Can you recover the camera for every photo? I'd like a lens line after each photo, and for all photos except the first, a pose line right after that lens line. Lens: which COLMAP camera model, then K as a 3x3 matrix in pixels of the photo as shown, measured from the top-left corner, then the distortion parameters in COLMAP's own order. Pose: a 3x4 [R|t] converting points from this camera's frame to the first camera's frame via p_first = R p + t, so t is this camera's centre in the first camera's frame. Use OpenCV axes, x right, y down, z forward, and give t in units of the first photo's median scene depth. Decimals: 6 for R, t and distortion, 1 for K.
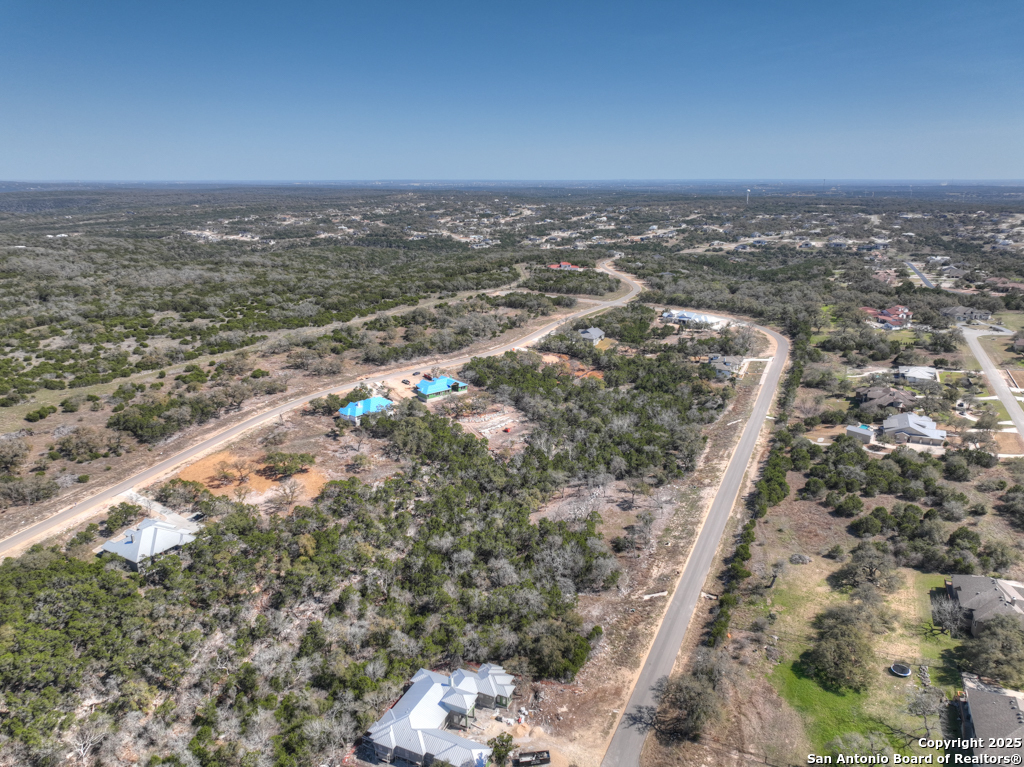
lens RADIAL K [[718.9, 0, 512.0], [0, 718.9, 383.5], [0, 0, 1]] dist [-0.001198, 0.019001]
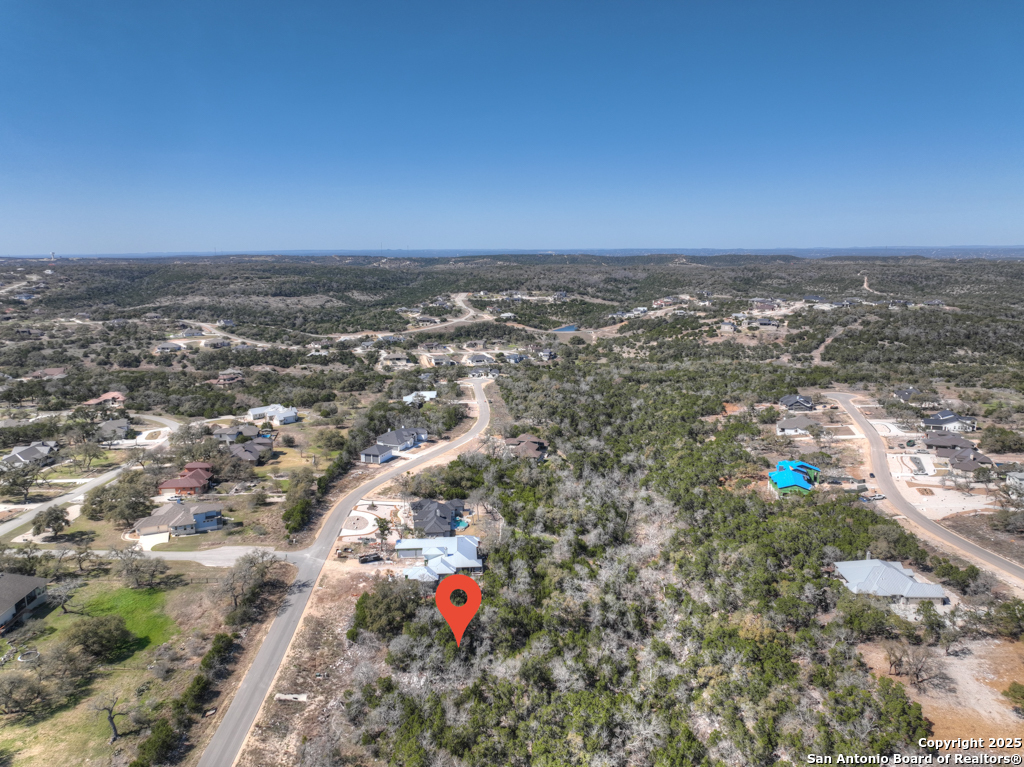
lens RADIAL K [[718.9, 0, 512.0], [0, 718.9, 383.5], [0, 0, 1]] dist [-0.001198, 0.019001]
pose [[-0.877125, 0.096051, -0.470560, 0.210234], [-0.126788, 0.898727, 0.419780, -0.229064], [0.463225, 0.427861, -0.776117, 1.020780]]
